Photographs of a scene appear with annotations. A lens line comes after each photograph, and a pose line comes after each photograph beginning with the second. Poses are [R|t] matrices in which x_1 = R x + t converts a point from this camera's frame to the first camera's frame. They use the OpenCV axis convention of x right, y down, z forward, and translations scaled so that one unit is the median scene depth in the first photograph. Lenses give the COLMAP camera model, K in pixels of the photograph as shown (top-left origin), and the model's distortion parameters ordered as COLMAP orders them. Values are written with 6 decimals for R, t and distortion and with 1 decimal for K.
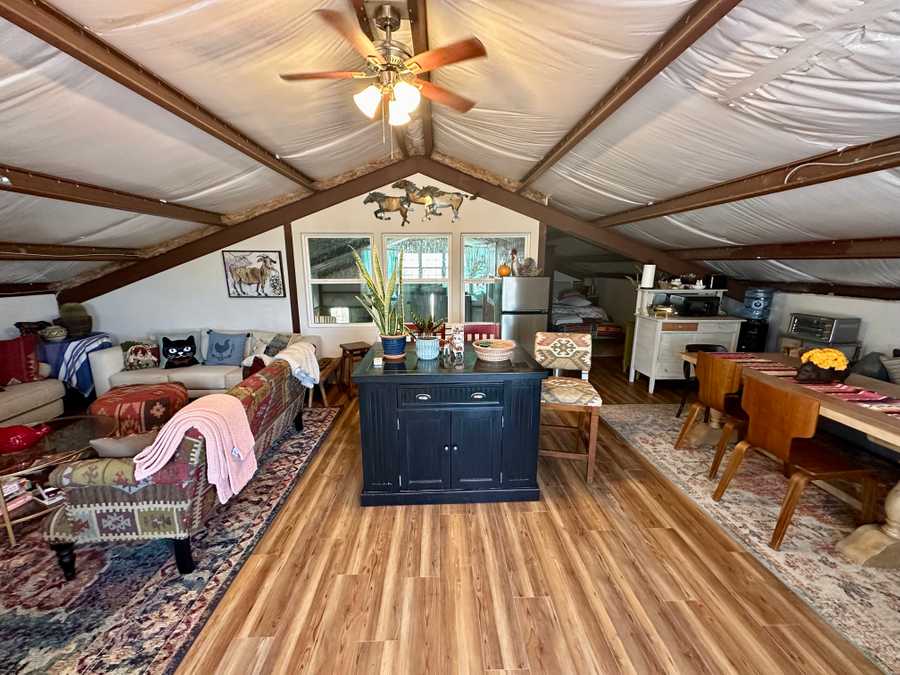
lens RADIAL K [[357.2, 0, 452.1], [0, 357.2, 337.3], [0, 0, 1]] dist [-0.003850, -0.000440]
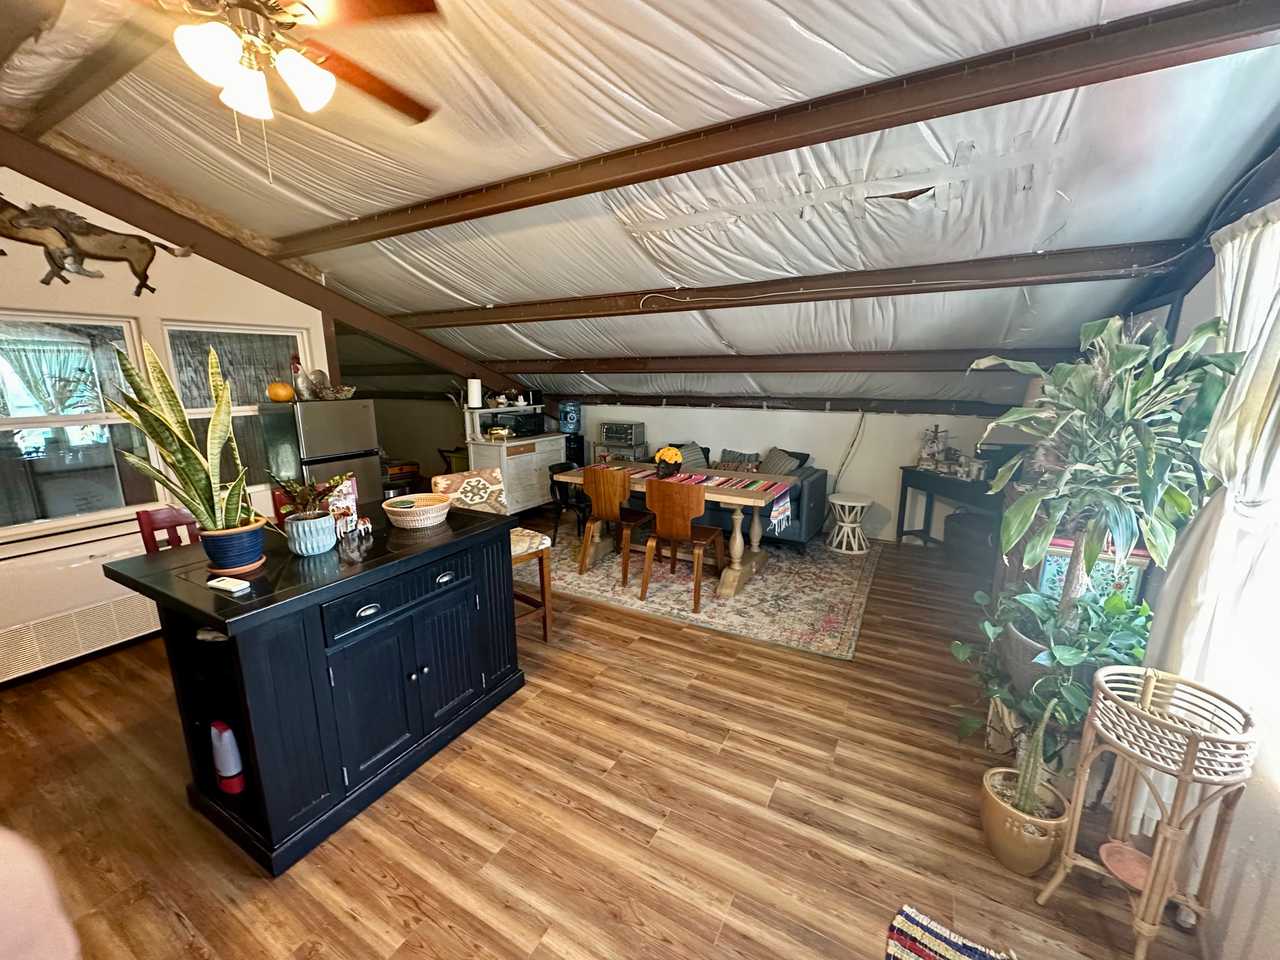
lens RADIAL K [[508.0, 0, 638.8], [0, 508.0, 480.7], [0, 0, 1]] dist [-0.003850, -0.000440]
pose [[0.521192, -0.174687, 0.835370, -0.394024], [0.175831, 0.979807, 0.095189, -0.032474], [-0.835130, 0.097272, 0.541383, 0.127138]]
